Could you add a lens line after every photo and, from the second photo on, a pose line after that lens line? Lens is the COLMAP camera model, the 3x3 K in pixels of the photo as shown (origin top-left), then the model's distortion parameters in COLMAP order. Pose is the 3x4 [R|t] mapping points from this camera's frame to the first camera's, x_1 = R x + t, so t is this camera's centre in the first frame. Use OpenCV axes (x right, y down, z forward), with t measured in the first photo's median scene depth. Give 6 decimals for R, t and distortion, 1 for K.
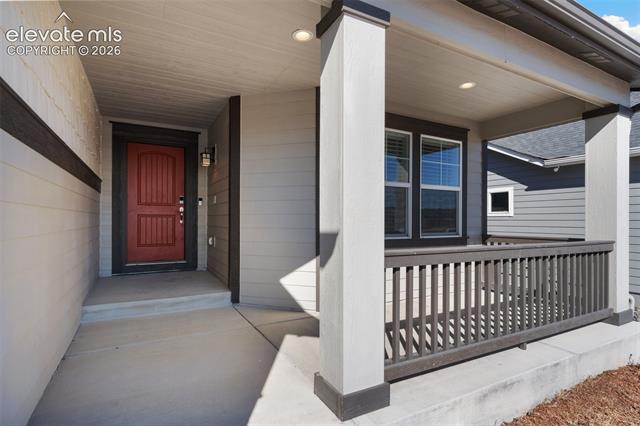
lens RADIAL K [[341.2, 0, 321.6], [0, 341.2, 217.0], [0, 0, 1]] dist [0.001901, 0.000385]
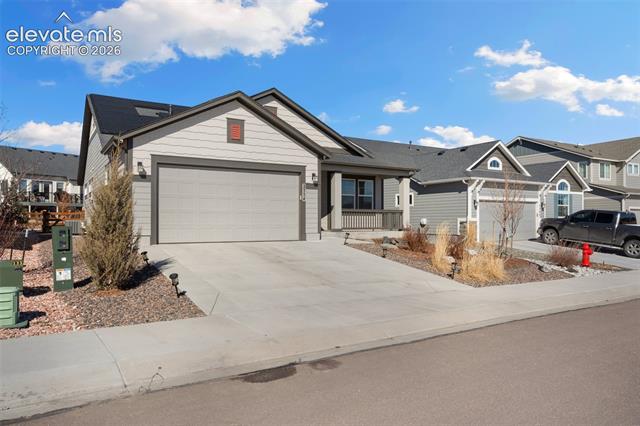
lens RADIAL K [[446.8, 0, 320.0], [0, 446.8, 213.0], [0, 0, 1]] dist [0.004741, 0.000732]
pose [[0.999469, -0.004952, 0.032211, -0.187176], [0.005401, 0.999889, -0.013859, 0.118085], [-0.032139, 0.014026, 0.999385, -2.852172]]
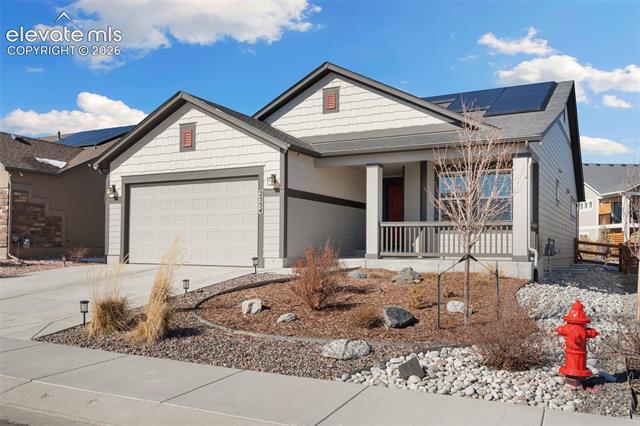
lens RADIAL K [[539.0, 0, 320.0], [0, 539.0, 213.0], [0, 0, 1]] dist [-0.002192, -0.000241]
pose [[0.541632, -0.050749, -0.839082, 2.013389], [0.001876, 0.998246, -0.059165, 0.146827], [0.840614, 0.030472, 0.540777, -1.158411]]
